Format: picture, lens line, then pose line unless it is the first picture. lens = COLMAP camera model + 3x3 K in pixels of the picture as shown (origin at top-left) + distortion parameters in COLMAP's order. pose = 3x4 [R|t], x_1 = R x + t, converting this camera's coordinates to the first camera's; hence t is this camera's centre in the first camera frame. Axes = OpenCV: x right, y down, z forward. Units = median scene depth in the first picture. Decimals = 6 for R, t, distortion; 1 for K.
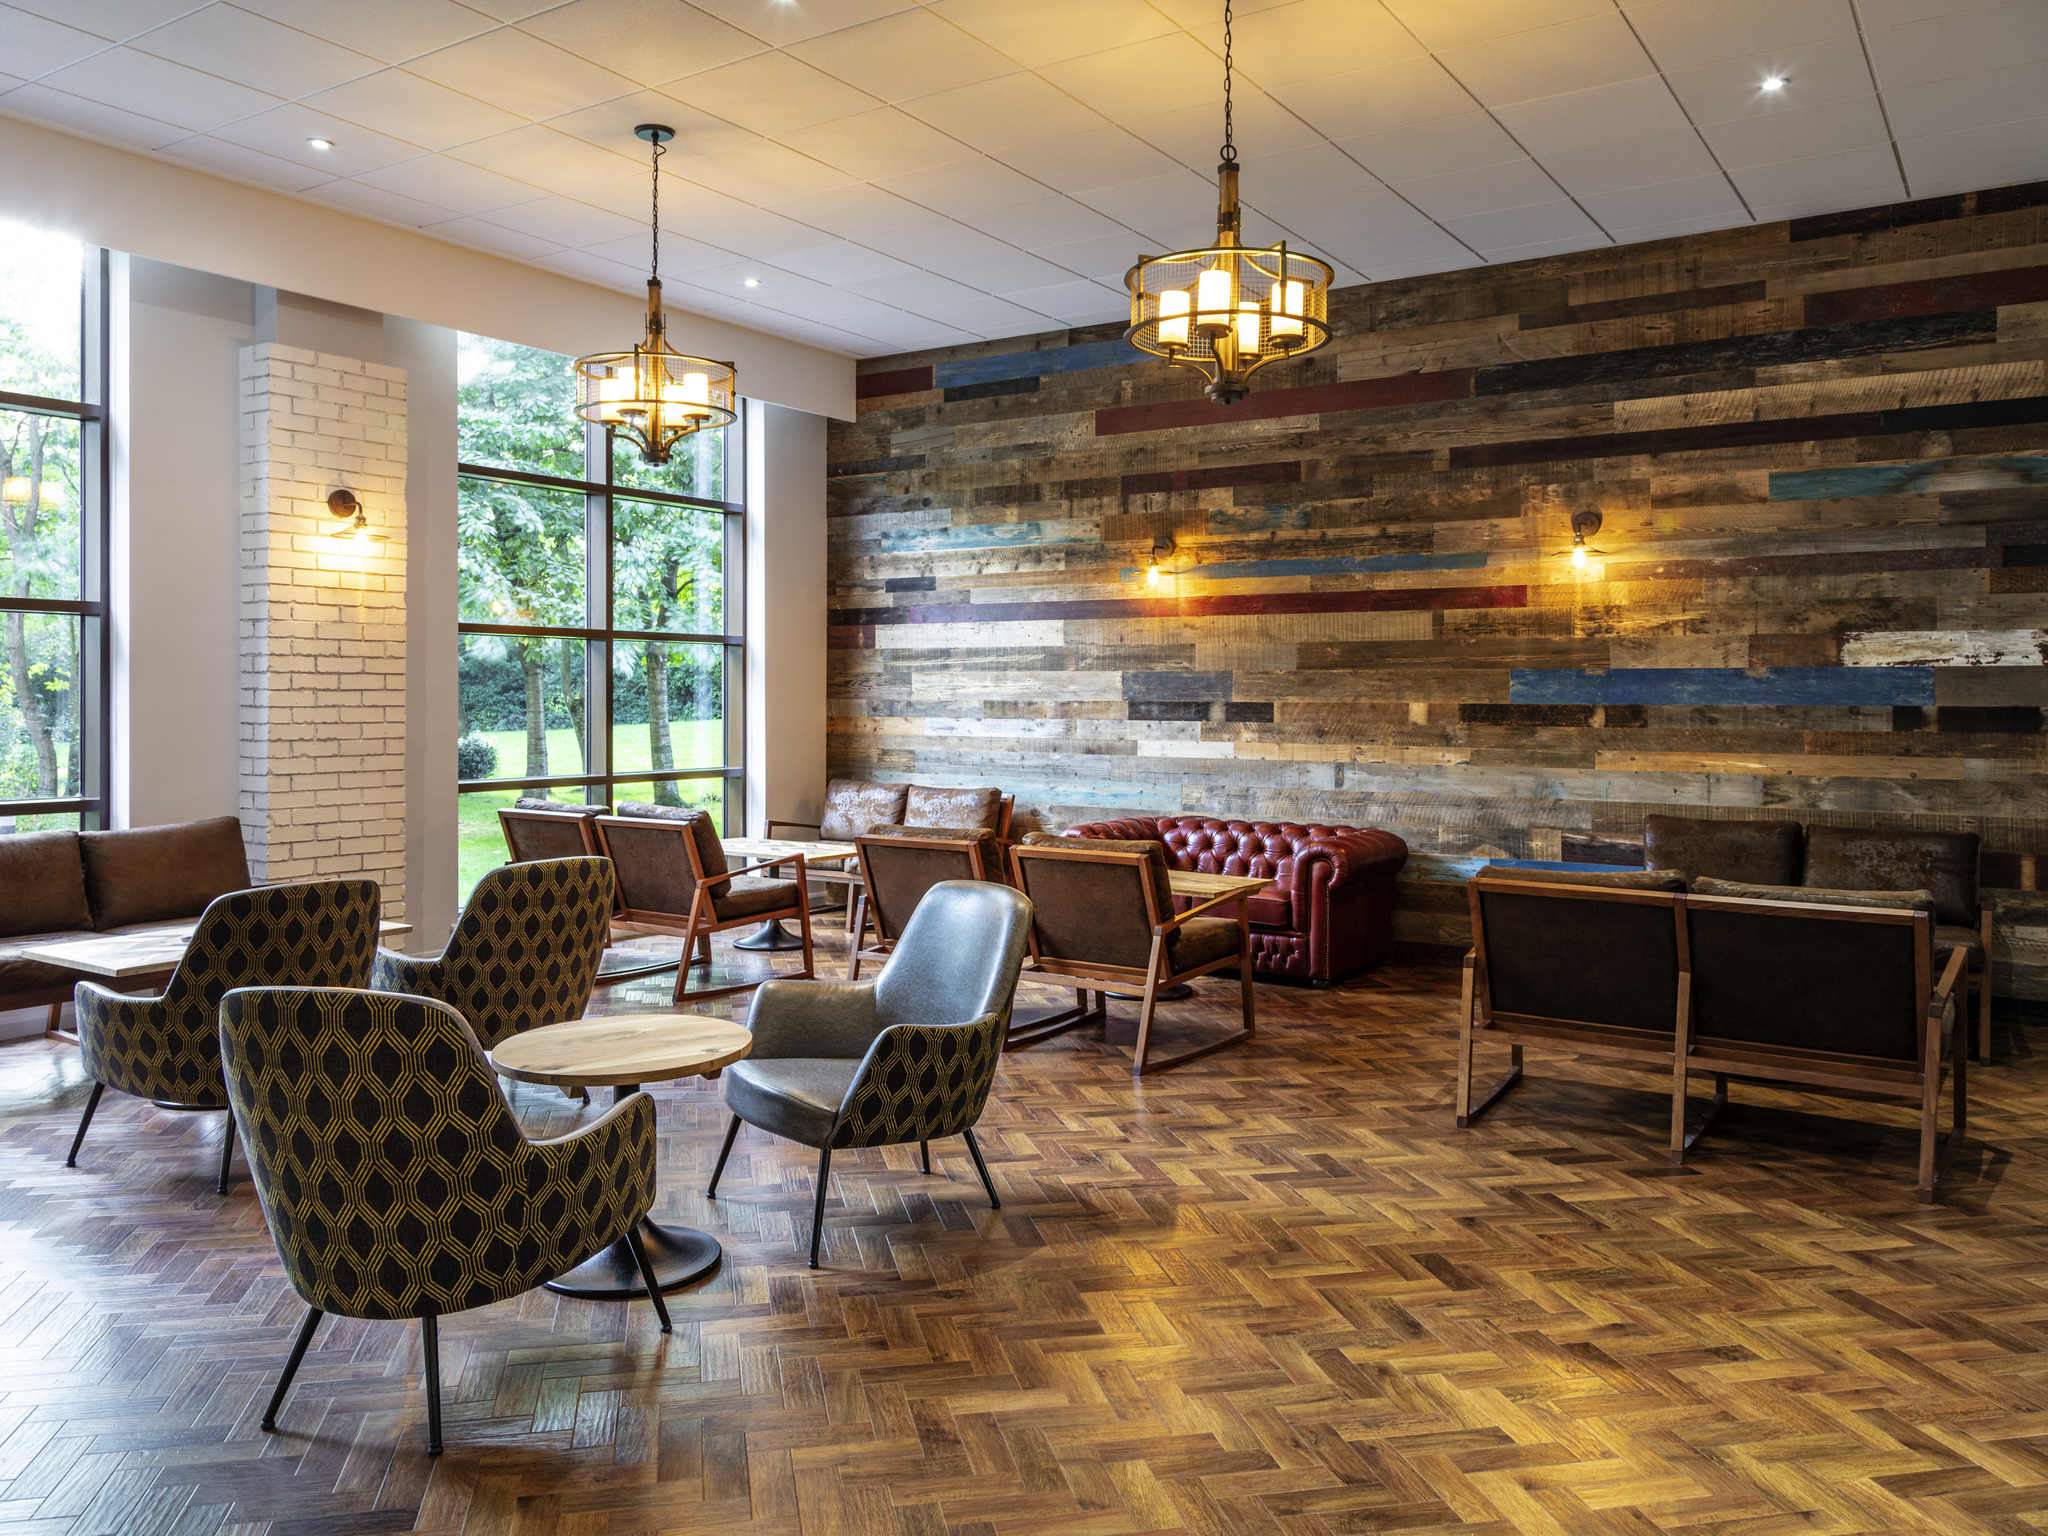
lens RADIAL K [[1552.2, 0, 984.6], [0, 1552.2, 755.7], [0, 0, 1]] dist [0.036738, -0.042860]
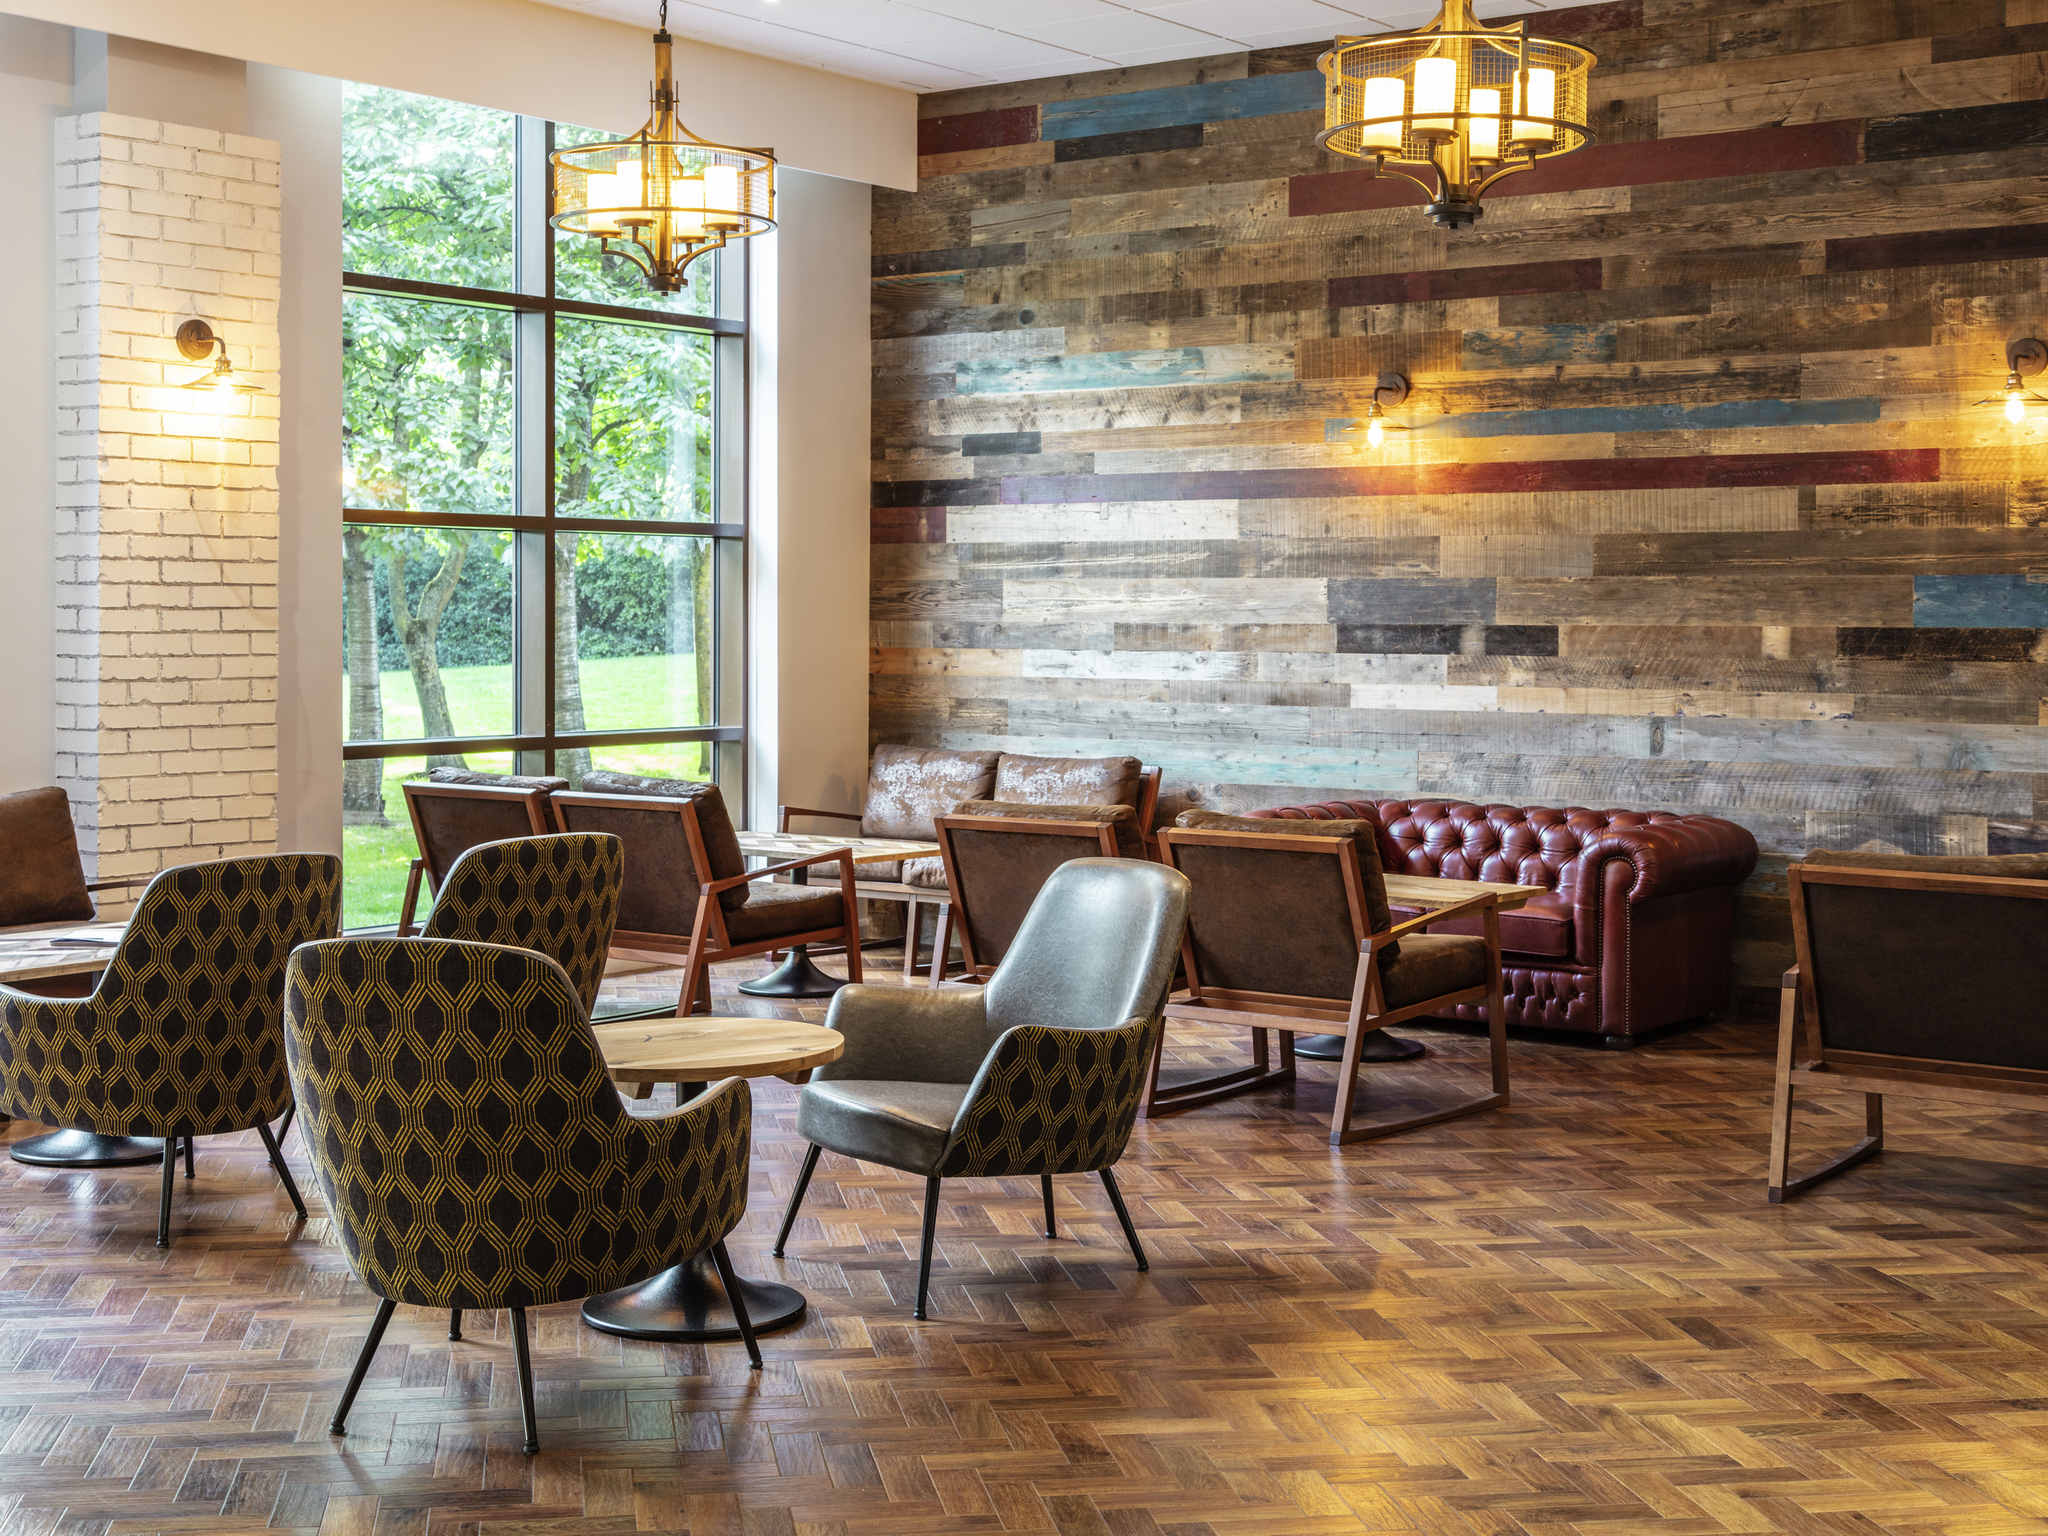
lens RADIAL K [[2848.1, 0, 917.2], [0, 2848.1, 781.1], [0, 0, 1]] dist [0.041154, 0.000000]
pose [[0.997999, 0.003394, -0.063134, -0.009649], [-0.002142, 0.999800, 0.019881, 0.009199], [0.063189, -0.019706, 0.997807, -0.256949]]
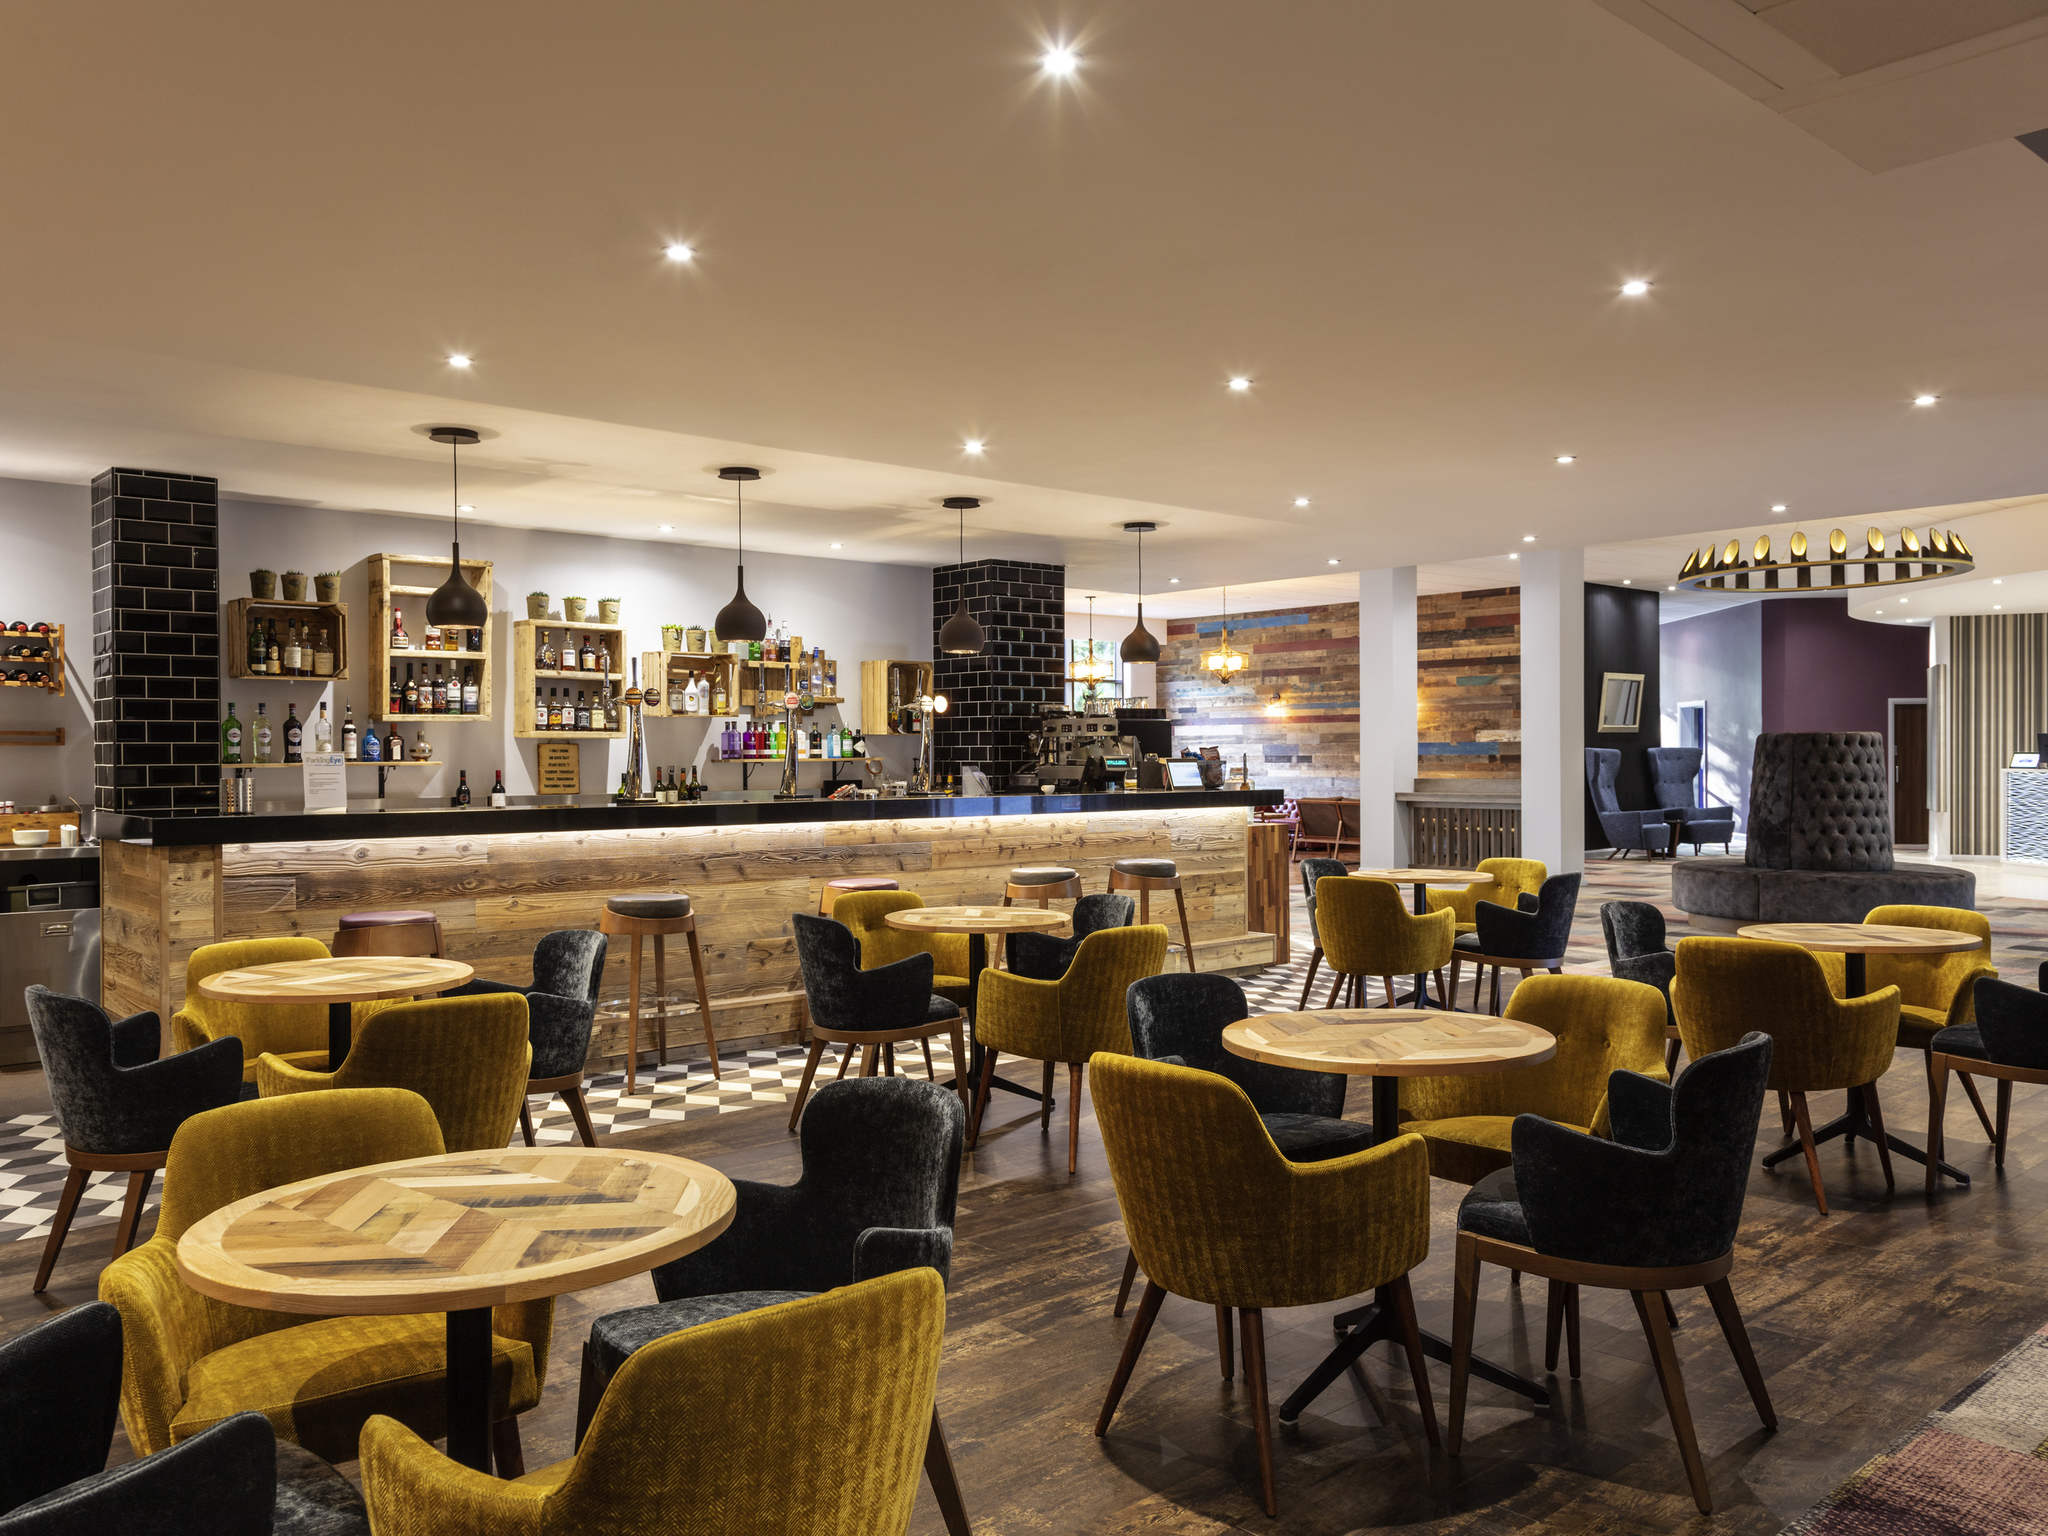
lens RADIAL K [[1552.2, 0, 960.9], [0, 1552.2, 754.3], [0, 0, 1]] dist [0.036738, -0.042860]
pose [[0.957787, -0.010180, -0.287298, 0.430382], [-0.001457, 0.999188, -0.040260, 0.083322], [0.287474, 0.038979, 0.956995, -2.009242]]
